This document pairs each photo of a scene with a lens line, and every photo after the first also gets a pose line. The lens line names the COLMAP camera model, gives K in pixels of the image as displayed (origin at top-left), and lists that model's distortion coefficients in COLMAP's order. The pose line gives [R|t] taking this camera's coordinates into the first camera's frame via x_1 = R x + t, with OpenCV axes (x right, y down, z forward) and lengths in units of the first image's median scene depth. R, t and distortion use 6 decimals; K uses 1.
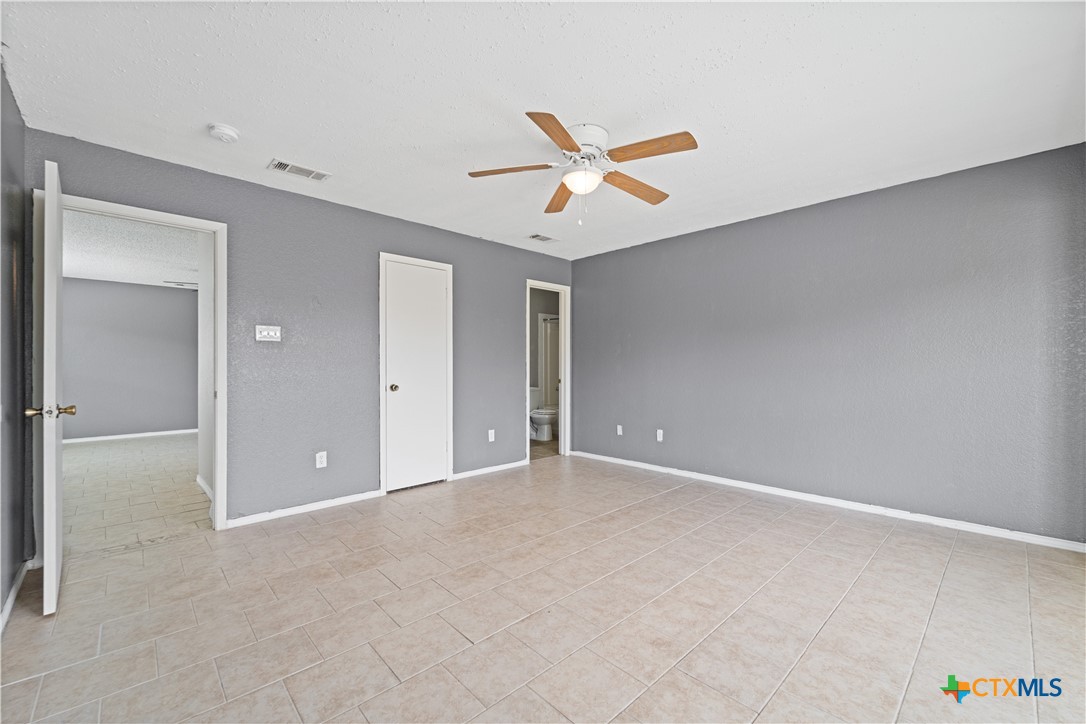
lens RADIAL K [[443.7, 0, 535.9], [0, 443.7, 362.6], [0, 0, 1]] dist [0.002503, -0.001252]
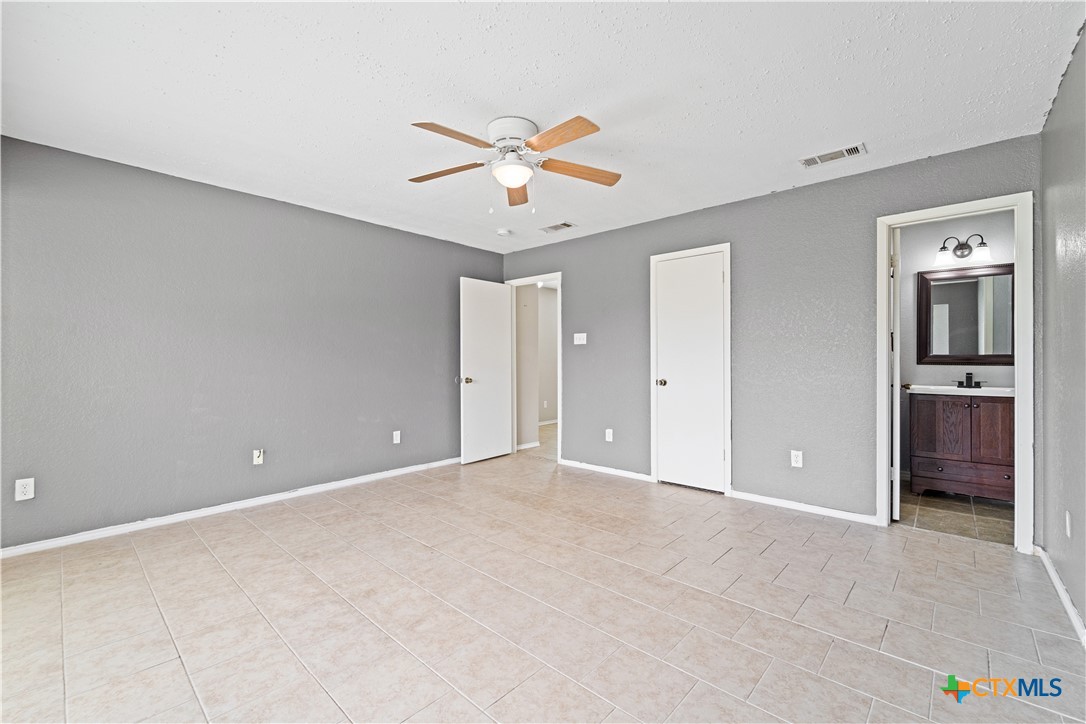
lens RADIAL K [[443.7, 0, 533.8], [0, 443.7, 359.3], [0, 0, 1]] dist [0.002503, -0.001252]
pose [[0.075190, -0.001139, -0.997169, 0.874358], [0.008810, 0.999961, -0.000478, -0.000408], [0.997130, -0.008749, 0.075197, 0.782225]]
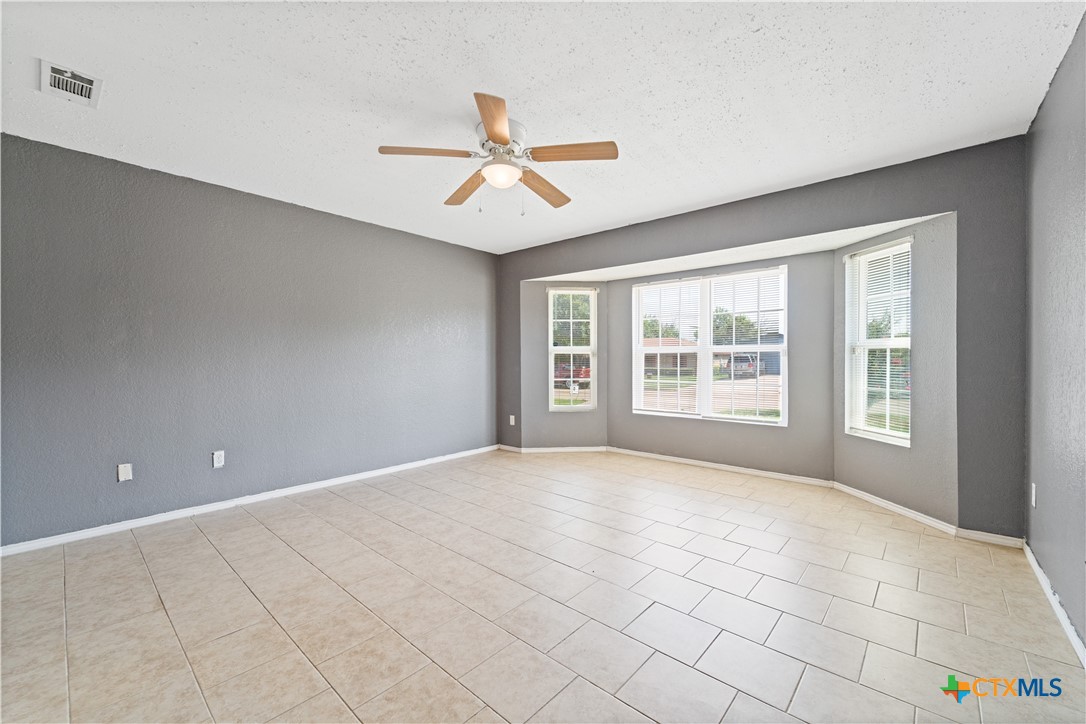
lens RADIAL K [[443.7, 0, 543.8], [0, 443.7, 362.9], [0, 0, 1]] dist [0.002503, -0.001252]
pose [[-0.106425, -0.005983, 0.994303, -0.720961], [-0.002263, 0.999981, 0.005775, 0.004740], [-0.994318, -0.001636, -0.106436, 0.815493]]
